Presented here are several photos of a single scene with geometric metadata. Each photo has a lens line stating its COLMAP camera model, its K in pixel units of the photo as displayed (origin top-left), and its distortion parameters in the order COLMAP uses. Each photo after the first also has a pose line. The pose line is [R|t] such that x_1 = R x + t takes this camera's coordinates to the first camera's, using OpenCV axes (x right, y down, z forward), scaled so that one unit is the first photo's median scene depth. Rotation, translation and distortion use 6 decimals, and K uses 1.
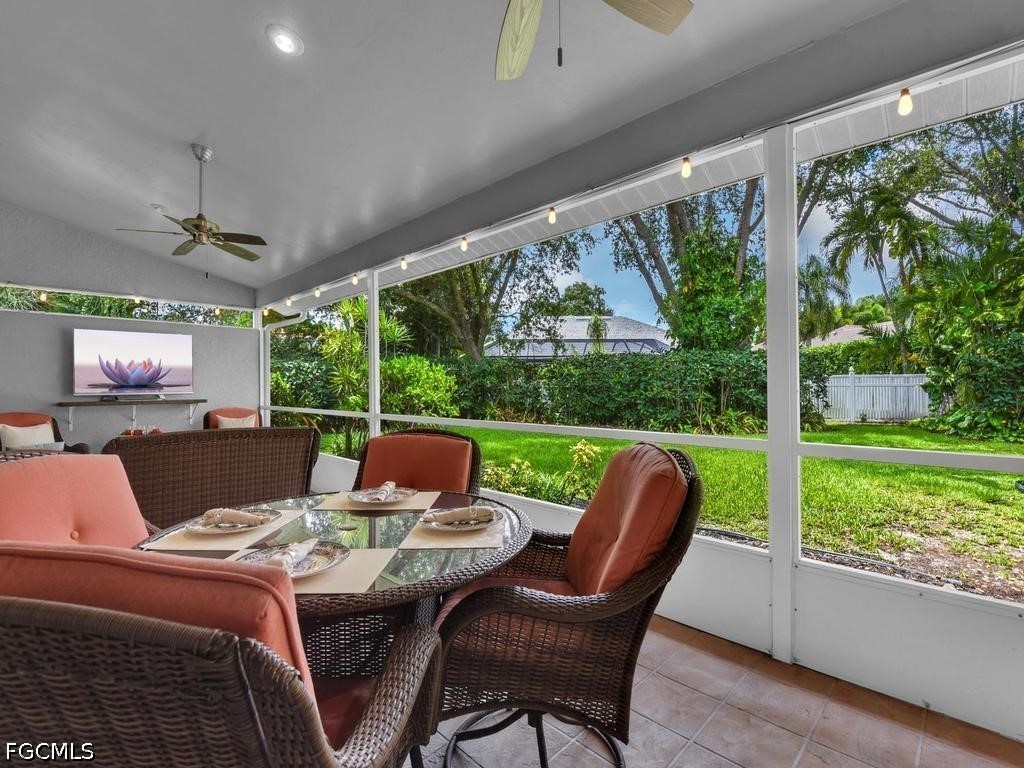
lens RADIAL K [[466.7, 0, 503.5], [0, 466.7, 381.9], [0, 0, 1]] dist [-0.012670, -0.000305]
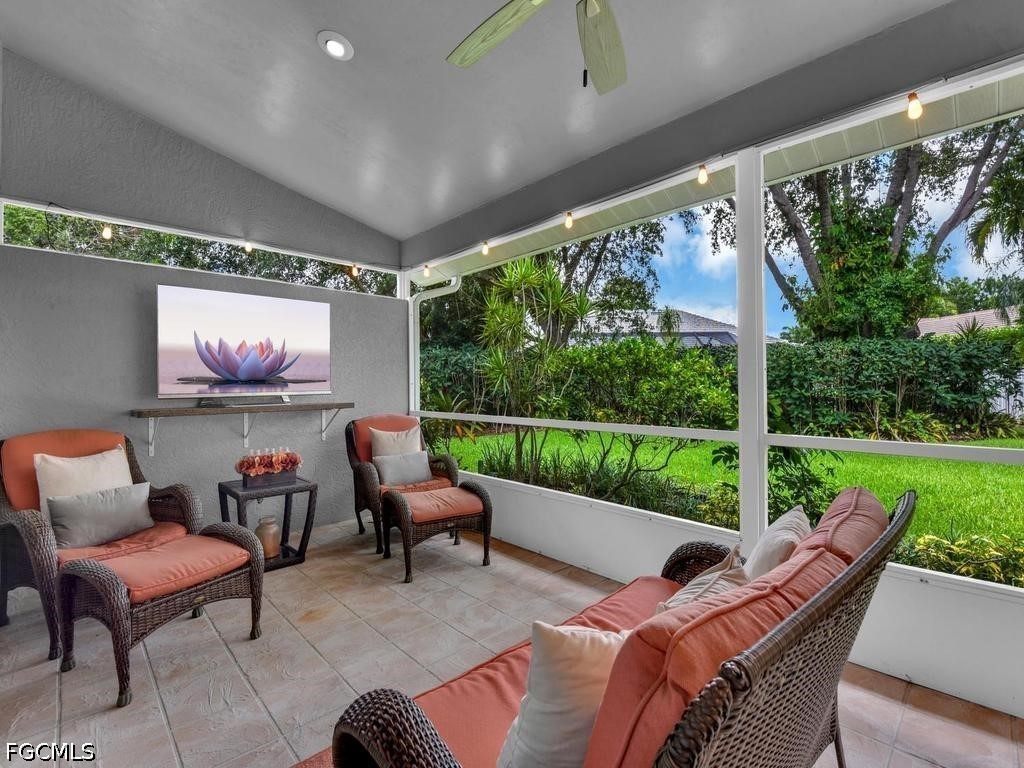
lens RADIAL K [[441.9, 0, 512.0], [0, 441.9, 384.0], [0, 0, 1]] dist [-0.043300, 0.000020]
pose [[0.999629, 0.000812, -0.027209, -0.403449], [-0.000488, 0.999929, 0.011894, 0.004342], [0.027217, -0.011876, 0.999559, 0.404061]]
